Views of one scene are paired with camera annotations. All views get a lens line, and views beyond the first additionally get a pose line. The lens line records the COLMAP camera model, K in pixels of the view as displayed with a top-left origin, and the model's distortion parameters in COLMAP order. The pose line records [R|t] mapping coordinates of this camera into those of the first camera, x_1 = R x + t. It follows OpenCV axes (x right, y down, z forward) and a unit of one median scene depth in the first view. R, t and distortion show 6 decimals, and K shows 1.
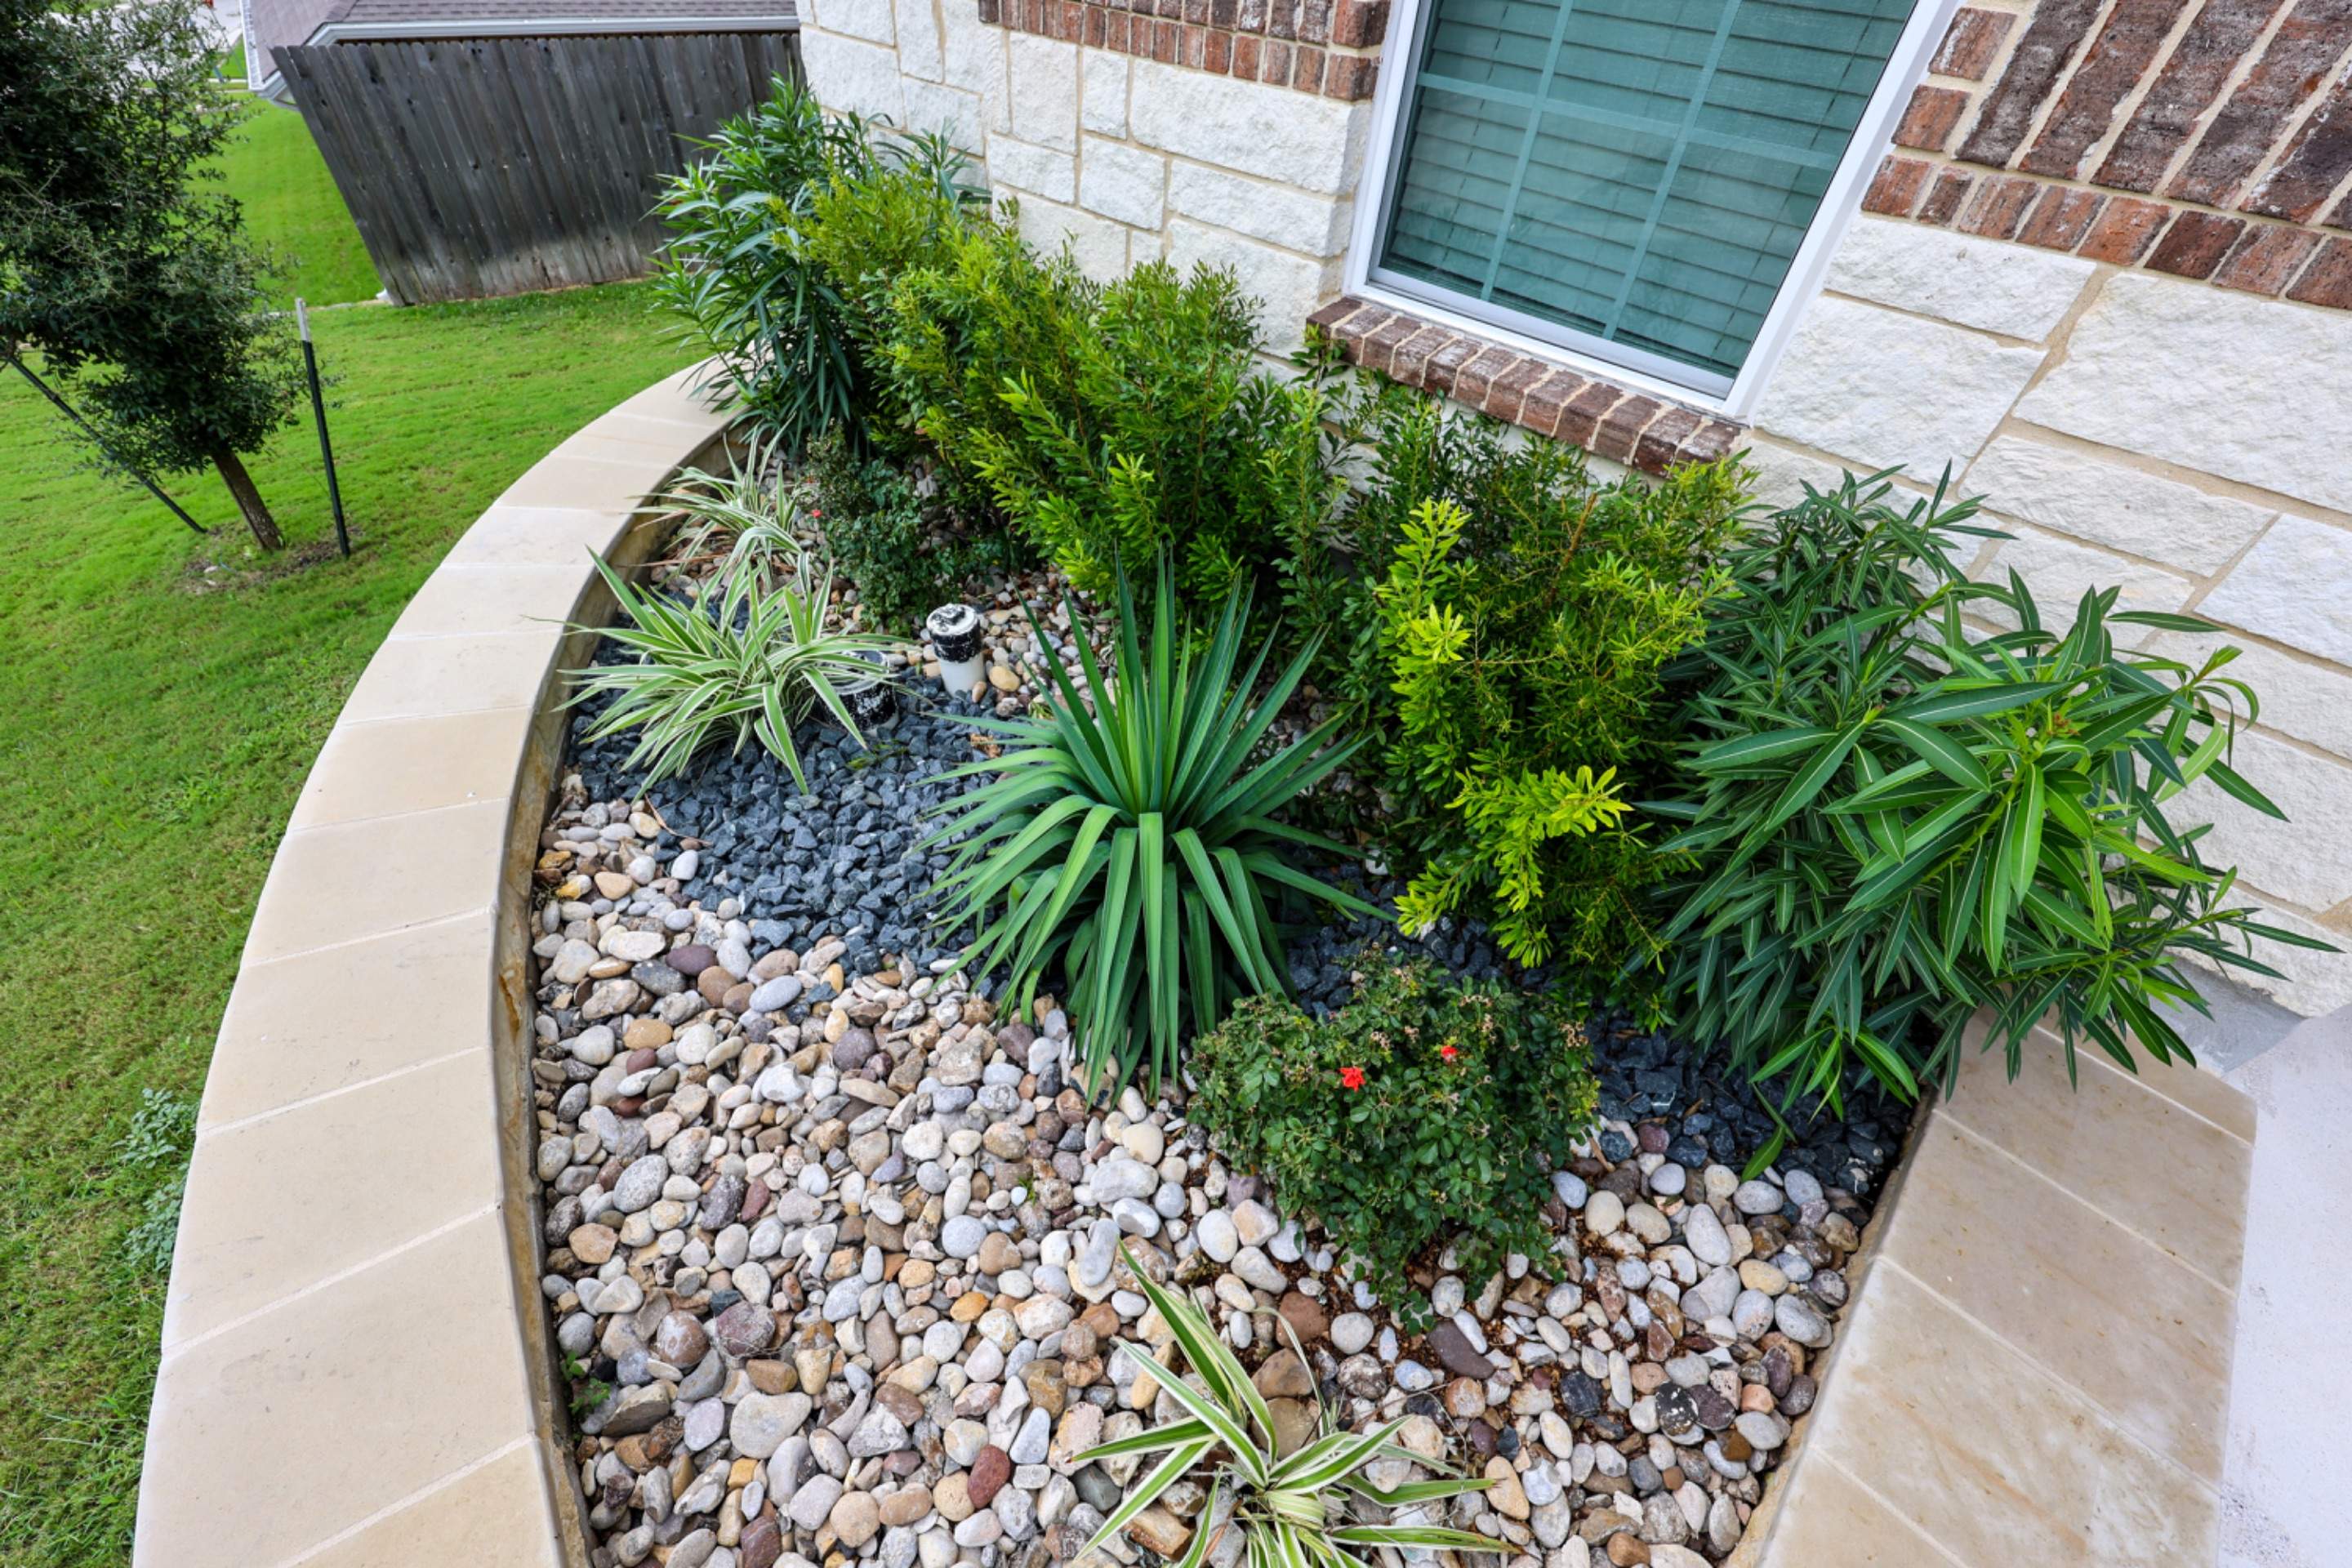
lens RADIAL K [[945.7, 0, 1176.0], [0, 945.7, 784.0], [0, 0, 1]] dist [0.001607, 0.000074]
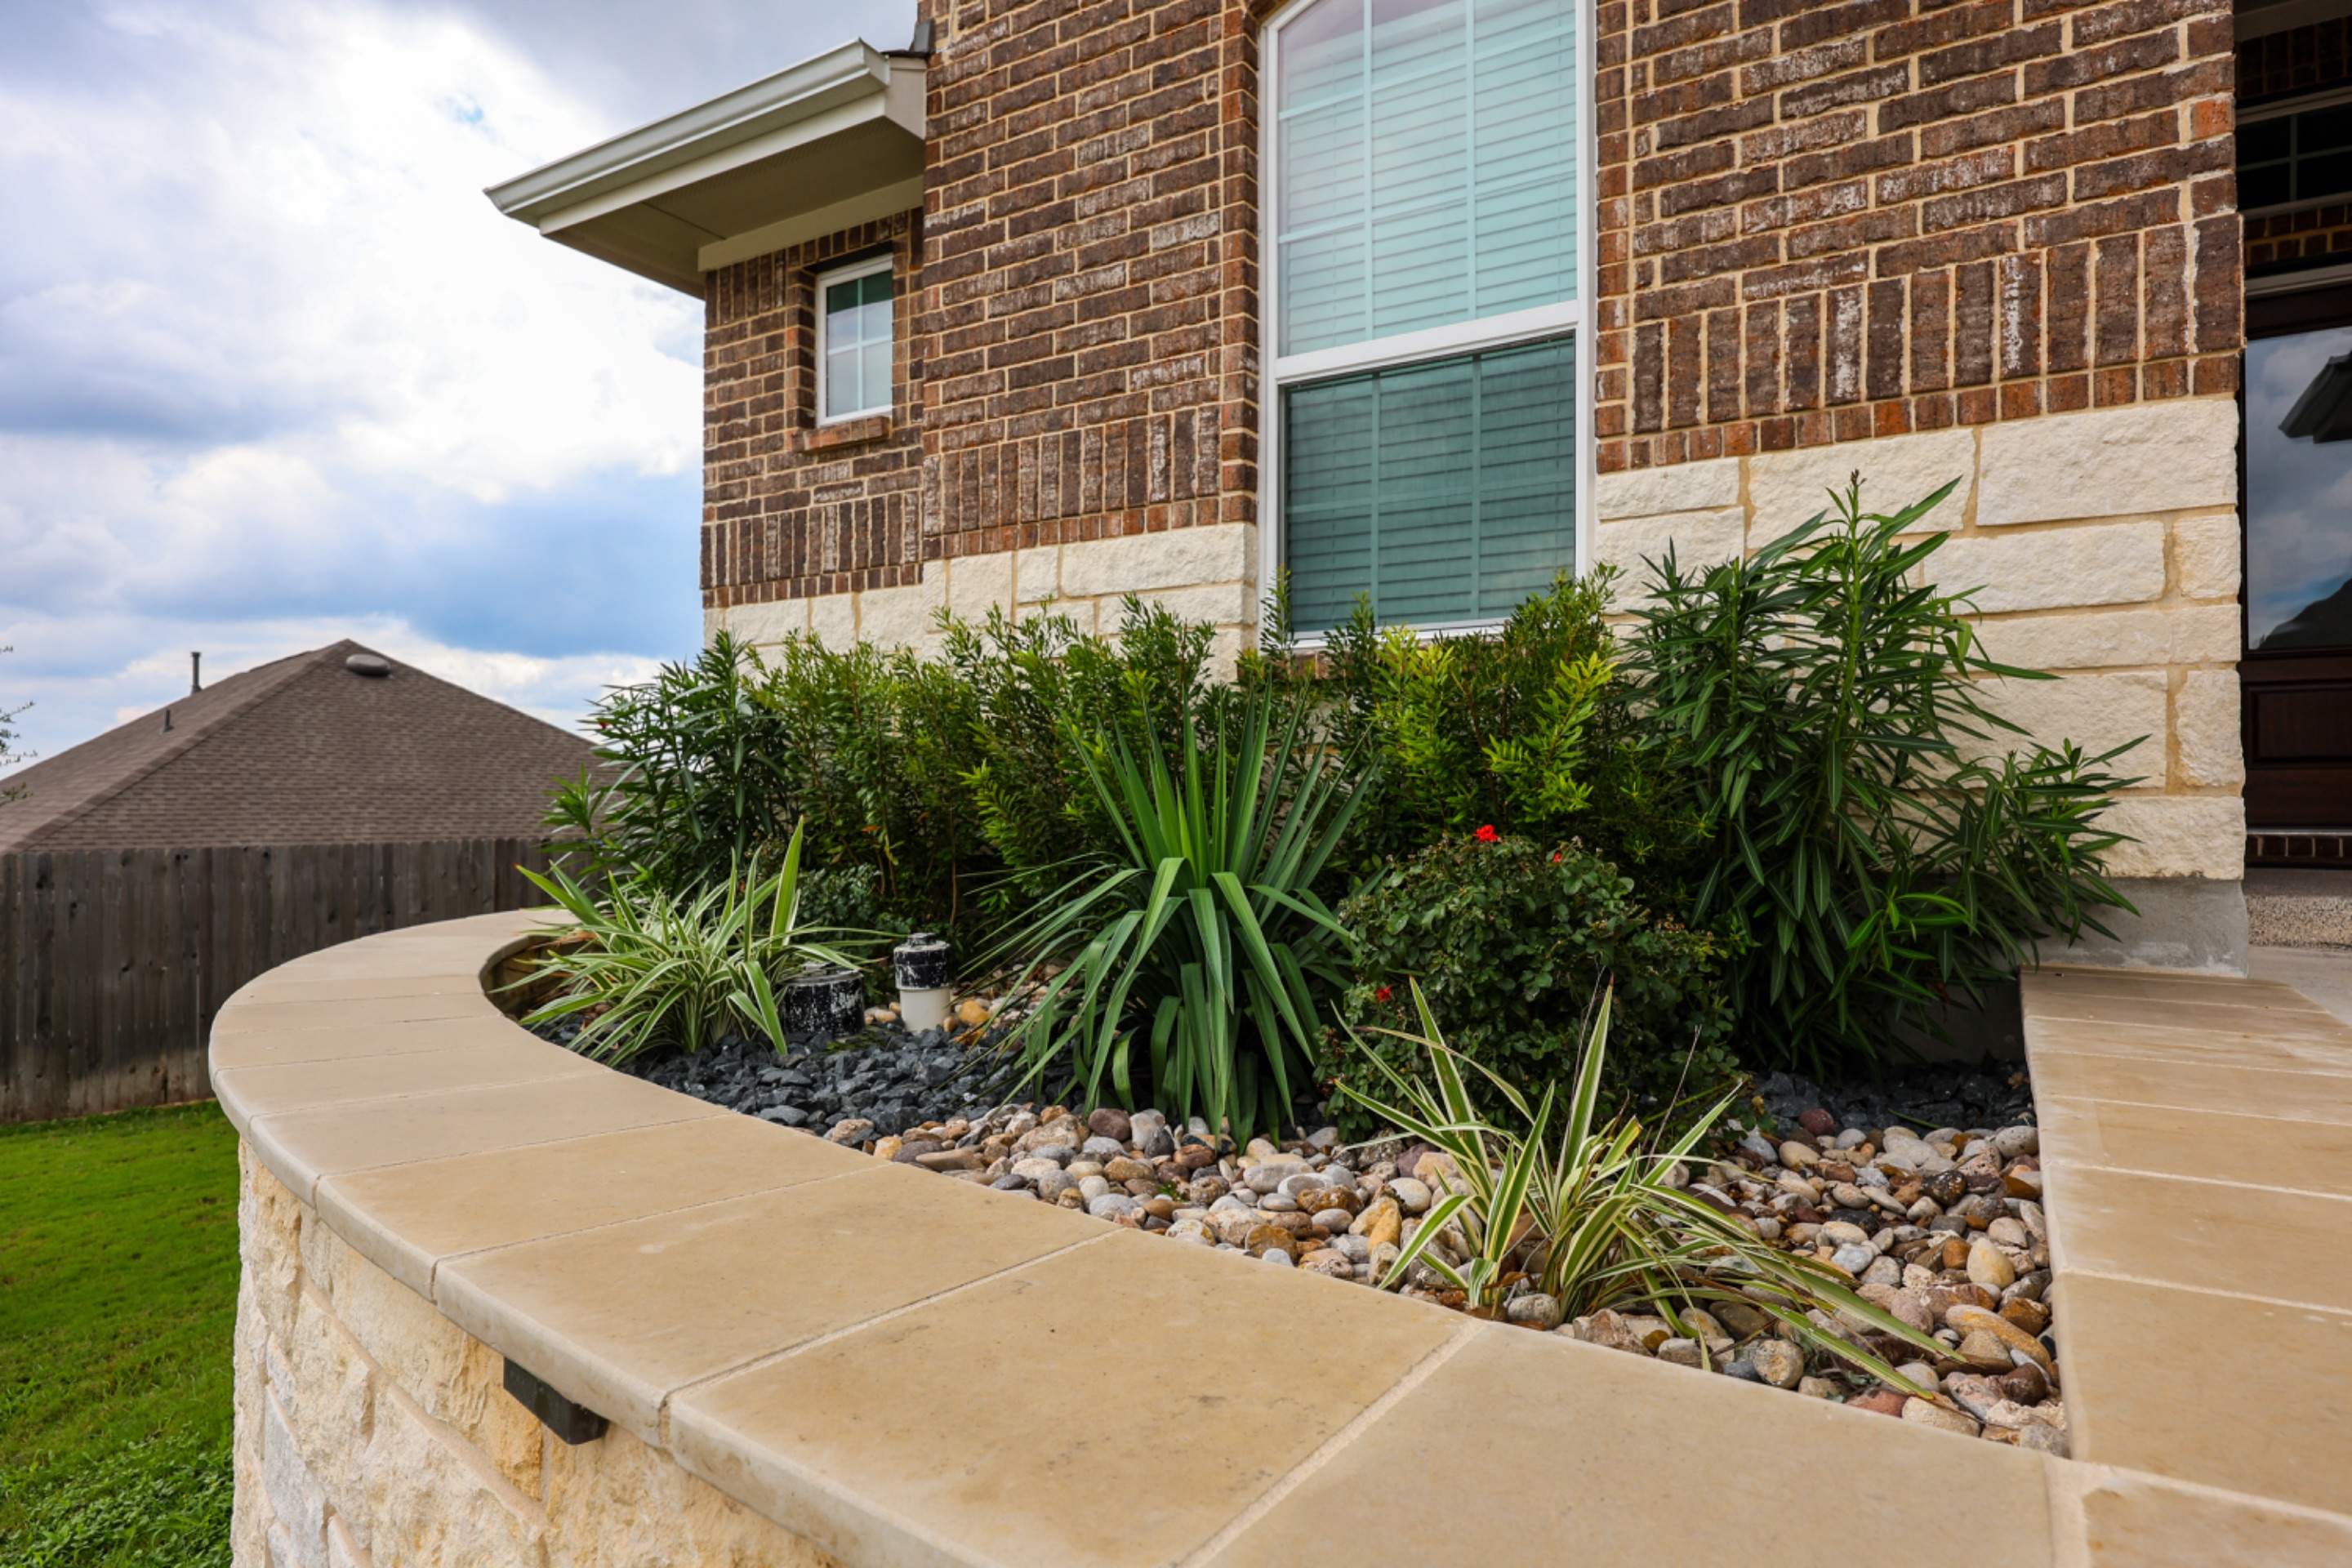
lens RADIAL K [[1325.8, 0, 1164.2], [0, 1325.8, 787.0], [0, 0, 1]] dist [0.002693, -0.002161]
pose [[0.978298, -0.051579, 0.200678, -0.370439], [0.178479, 0.701741, -0.689713, 0.955729], [-0.105250, 0.710562, 0.695718, -0.064957]]
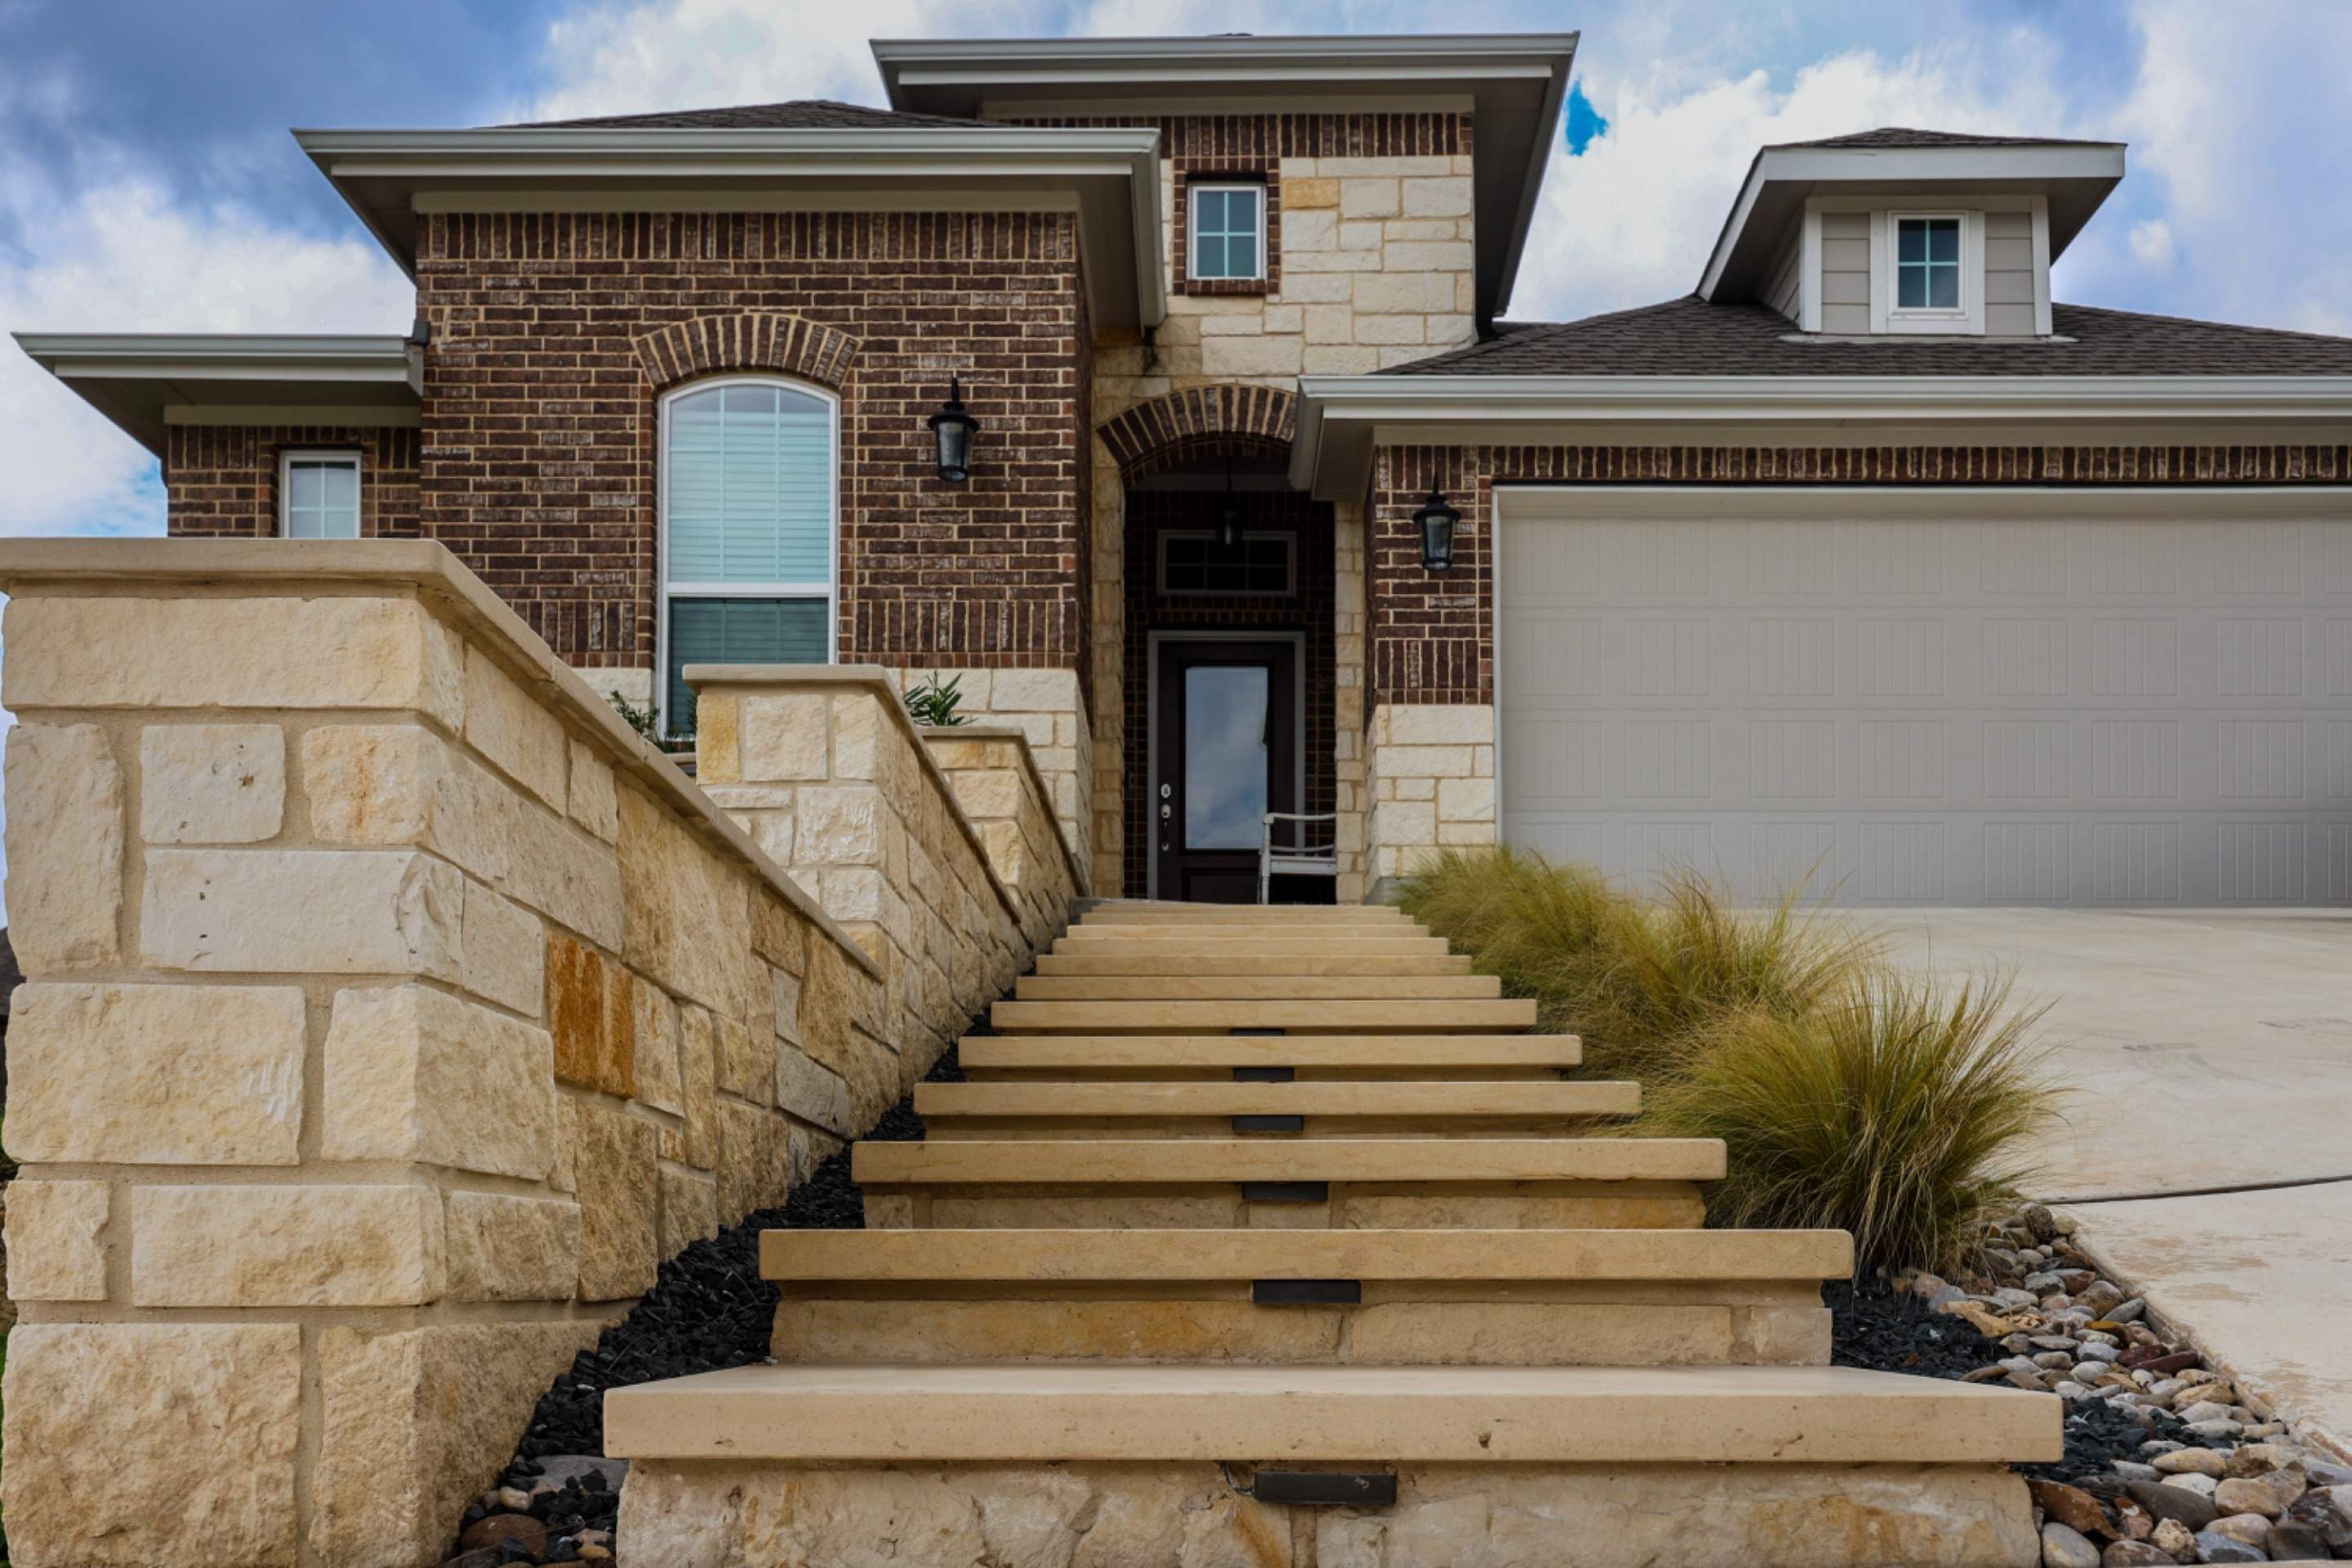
lens RADIAL K [[2087.7, 0, 1234.3], [0, 2087.7, 1291.1], [0, 0, 1]] dist [0.002588, -0.008044]
pose [[0.727727, -0.050769, 0.683985, -2.842645], [0.506072, 0.712851, -0.485525, 4.371486], [-0.462930, 0.699475, 0.544454, -1.757990]]
